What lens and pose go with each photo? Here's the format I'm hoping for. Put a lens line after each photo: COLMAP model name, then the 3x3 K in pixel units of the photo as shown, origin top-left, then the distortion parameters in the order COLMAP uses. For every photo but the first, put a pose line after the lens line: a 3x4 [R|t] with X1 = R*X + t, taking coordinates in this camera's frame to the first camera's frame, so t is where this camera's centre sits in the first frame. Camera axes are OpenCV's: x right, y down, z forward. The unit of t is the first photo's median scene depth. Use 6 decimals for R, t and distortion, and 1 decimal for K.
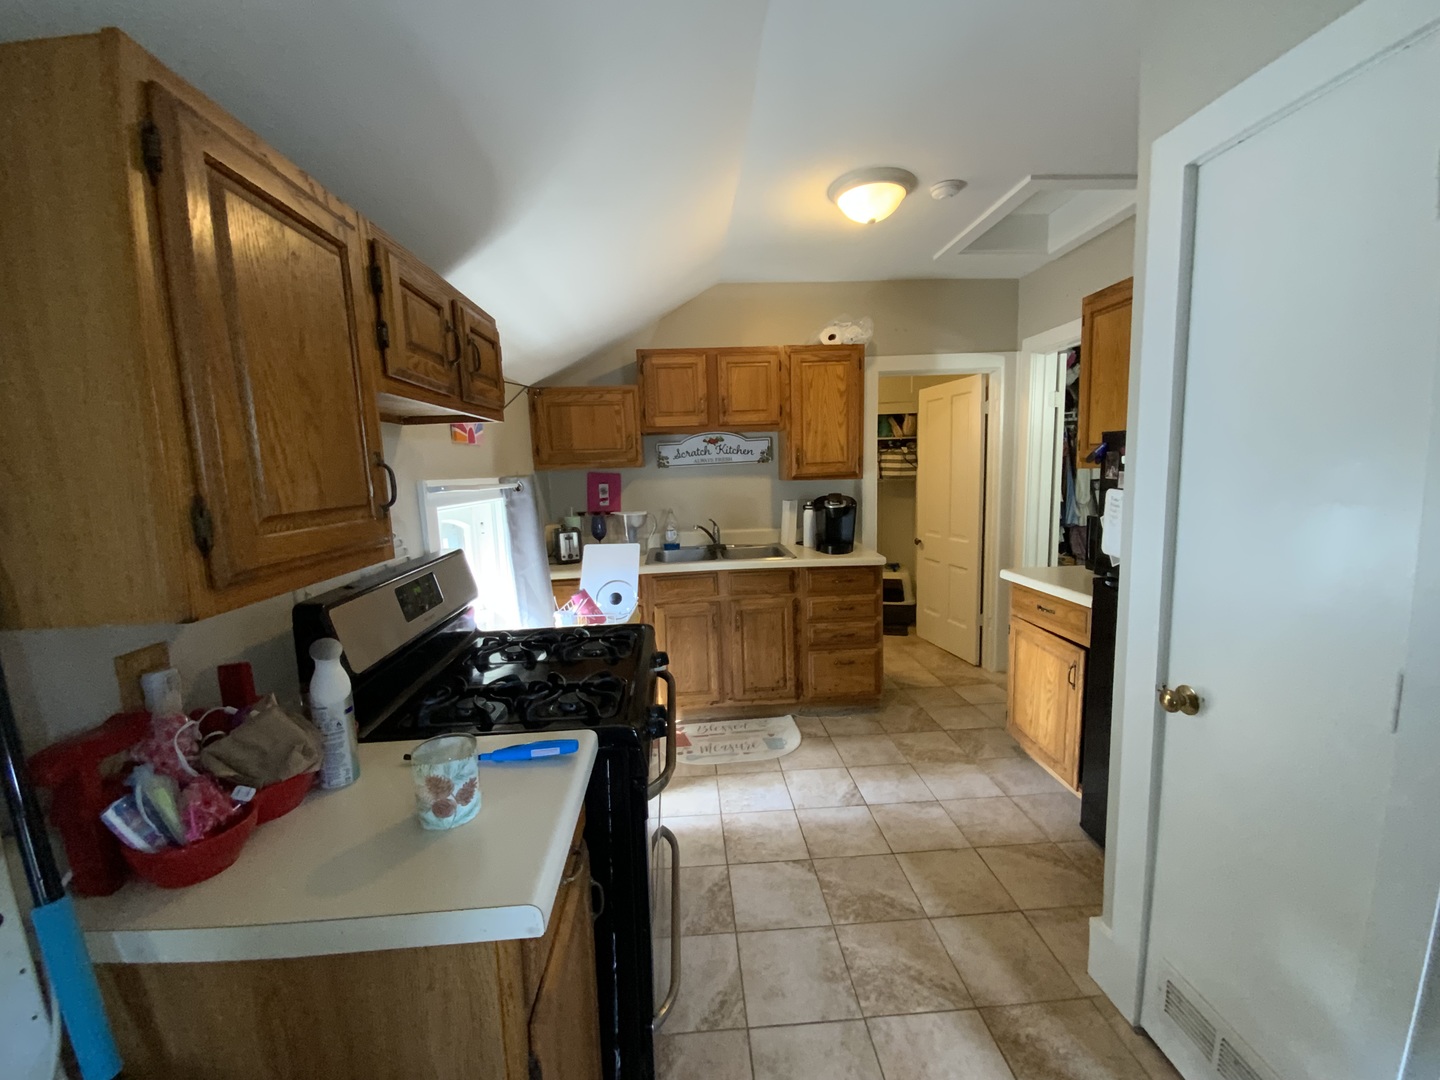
lens RADIAL K [[568.4, 0, 720.0], [0, 568.4, 540.0], [0, 0, 1]] dist [0.013391, -0.017542]
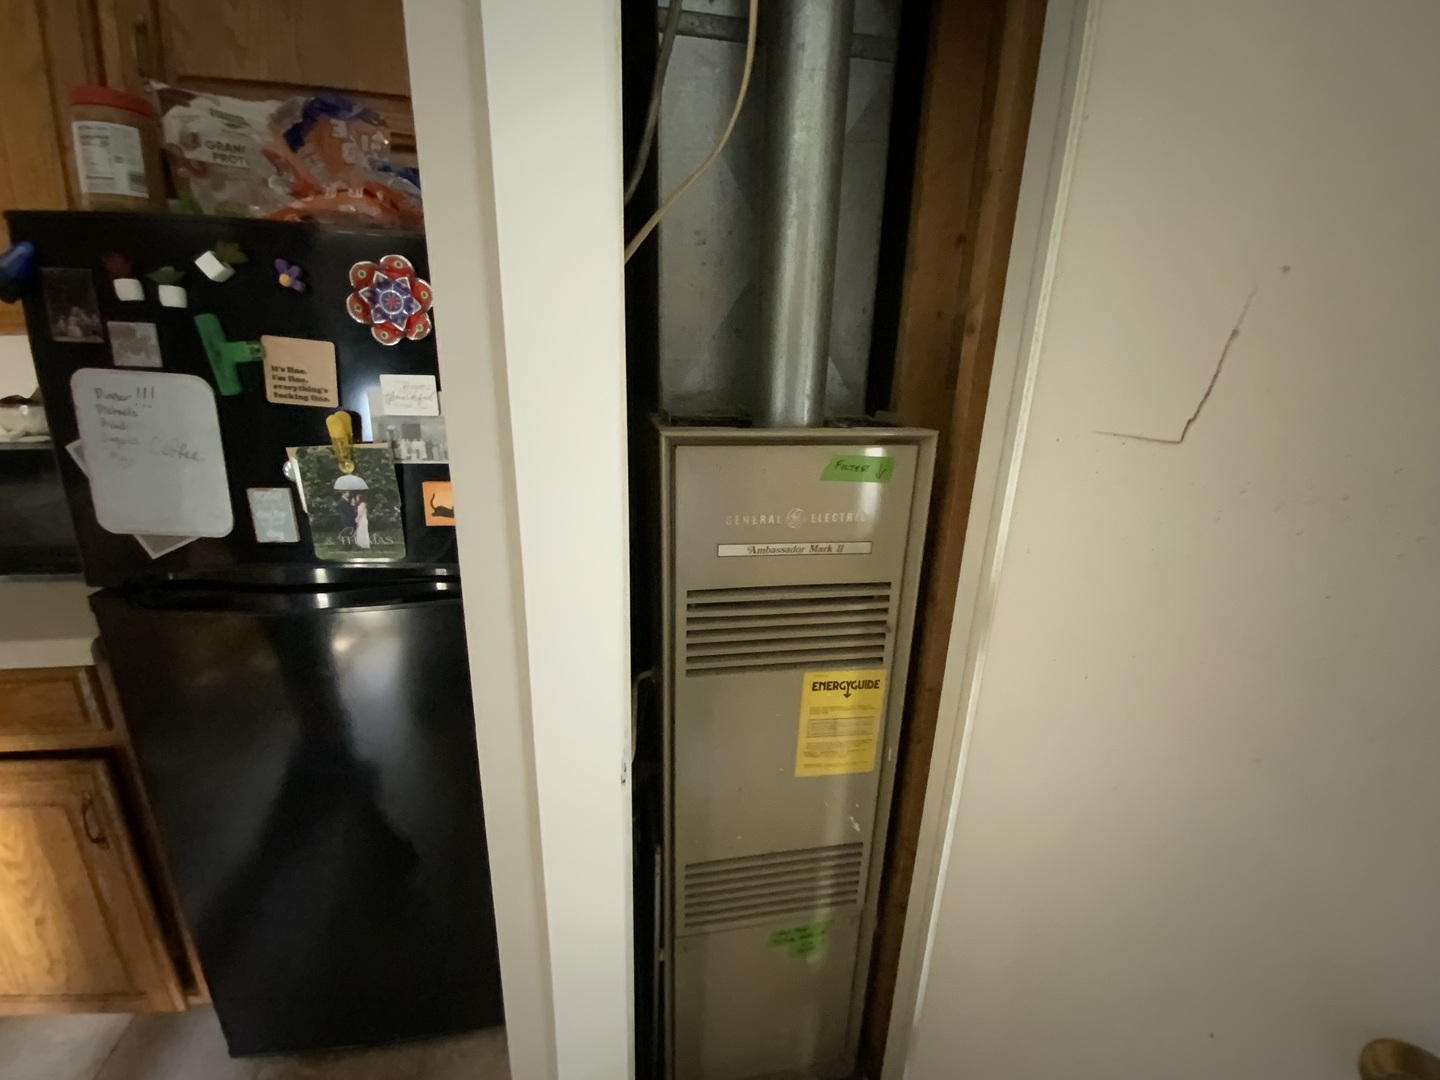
lens RADIAL K [[568.4, 0, 720.0], [0, 568.4, 540.0], [0, 0, 1]] dist [0.013391, -0.017542]
pose [[-0.129542, -0.240287, 0.962019, 0.227962], [0.104252, 0.961517, 0.254200, -0.028702], [-0.986078, 0.133222, -0.099507, 0.609088]]
